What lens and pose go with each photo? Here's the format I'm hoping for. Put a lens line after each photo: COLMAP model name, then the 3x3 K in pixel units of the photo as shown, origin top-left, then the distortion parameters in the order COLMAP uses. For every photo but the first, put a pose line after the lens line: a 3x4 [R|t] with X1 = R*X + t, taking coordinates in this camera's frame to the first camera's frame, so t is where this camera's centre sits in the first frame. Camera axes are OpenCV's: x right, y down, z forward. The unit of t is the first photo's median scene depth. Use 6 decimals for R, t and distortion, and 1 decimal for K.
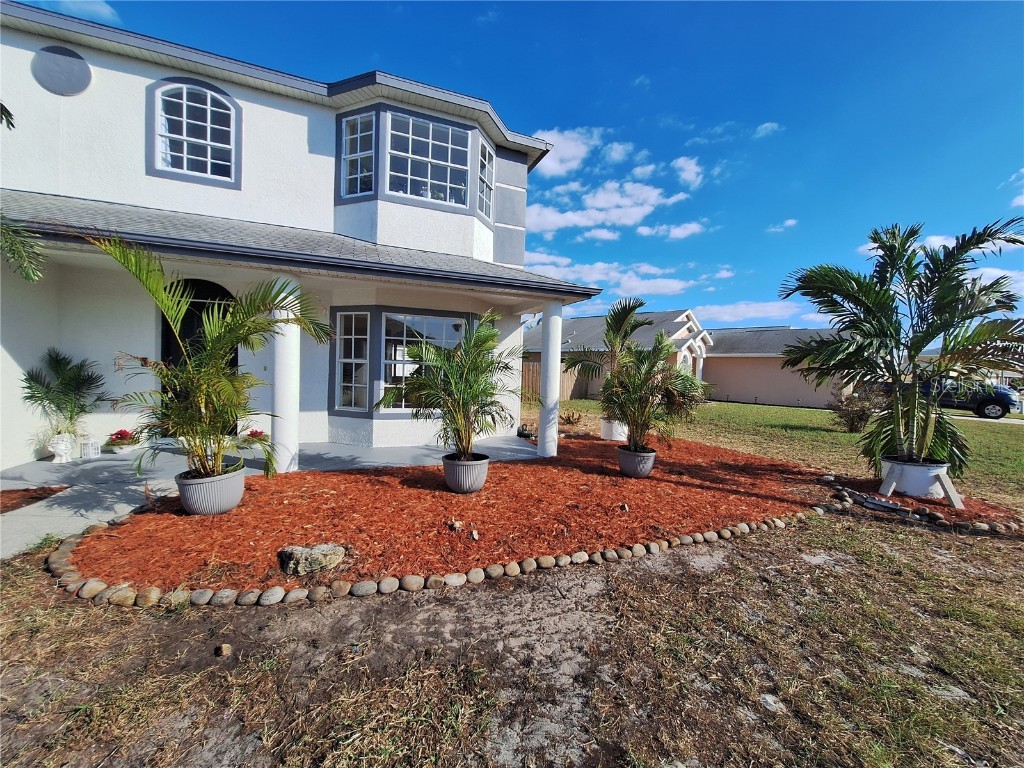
lens RADIAL K [[403.1, 0, 520.7], [0, 403.1, 381.8], [0, 0, 1]] dist [-0.005473, 0.000725]
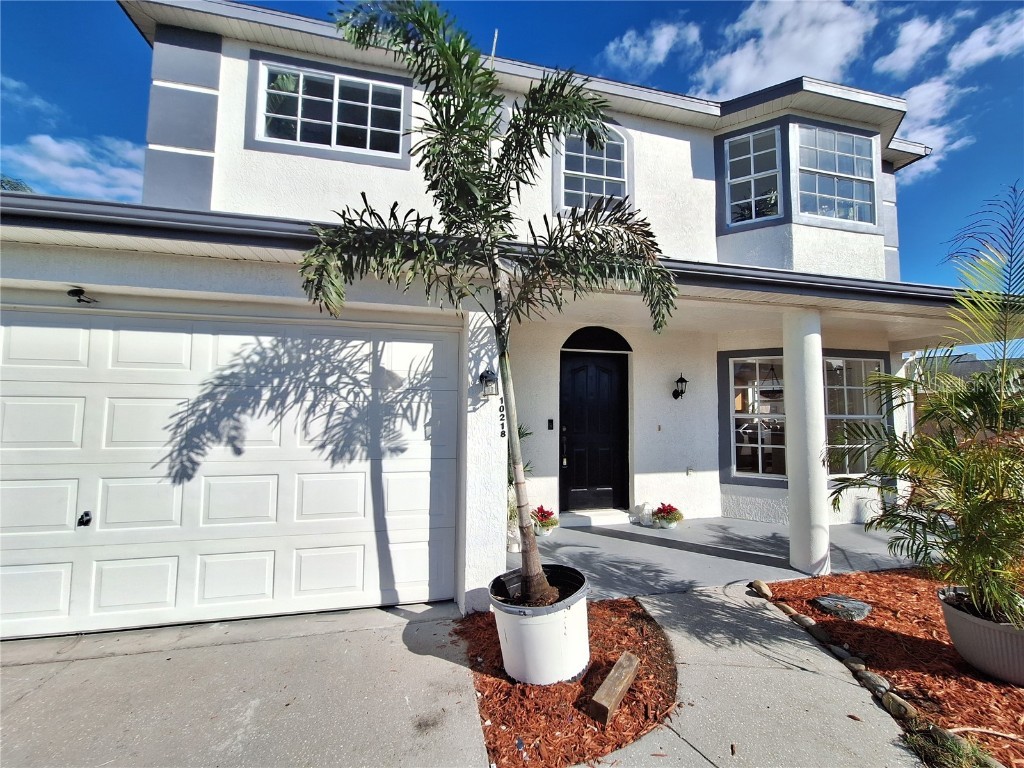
lens RADIAL K [[410.9, 0, 525.6], [0, 410.9, 381.1], [0, 0, 1]] dist [-0.001091, 0.000043]
pose [[0.987890, -0.035078, -0.151140, -0.801747], [0.018502, 0.993791, -0.109711, -0.043198], [0.154050, 0.105586, 0.982405, 0.112057]]
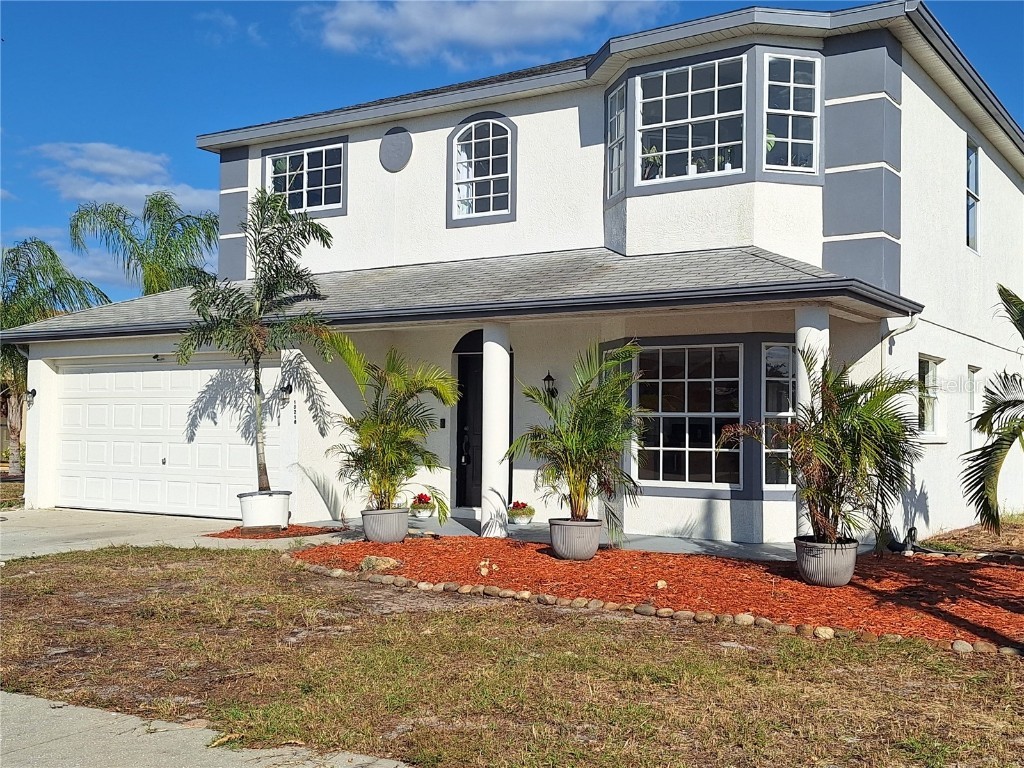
lens RADIAL K [[1115.5, 0, 540.9], [0, 1115.5, 388.5], [0, 0, 1]] dist [0.099216, -0.009321]
pose [[0.582239, -0.056751, -0.811035, 1.235133], [-0.019143, 0.996327, -0.083459, 0.076861], [0.812792, 0.064119, 0.579014, -0.310482]]
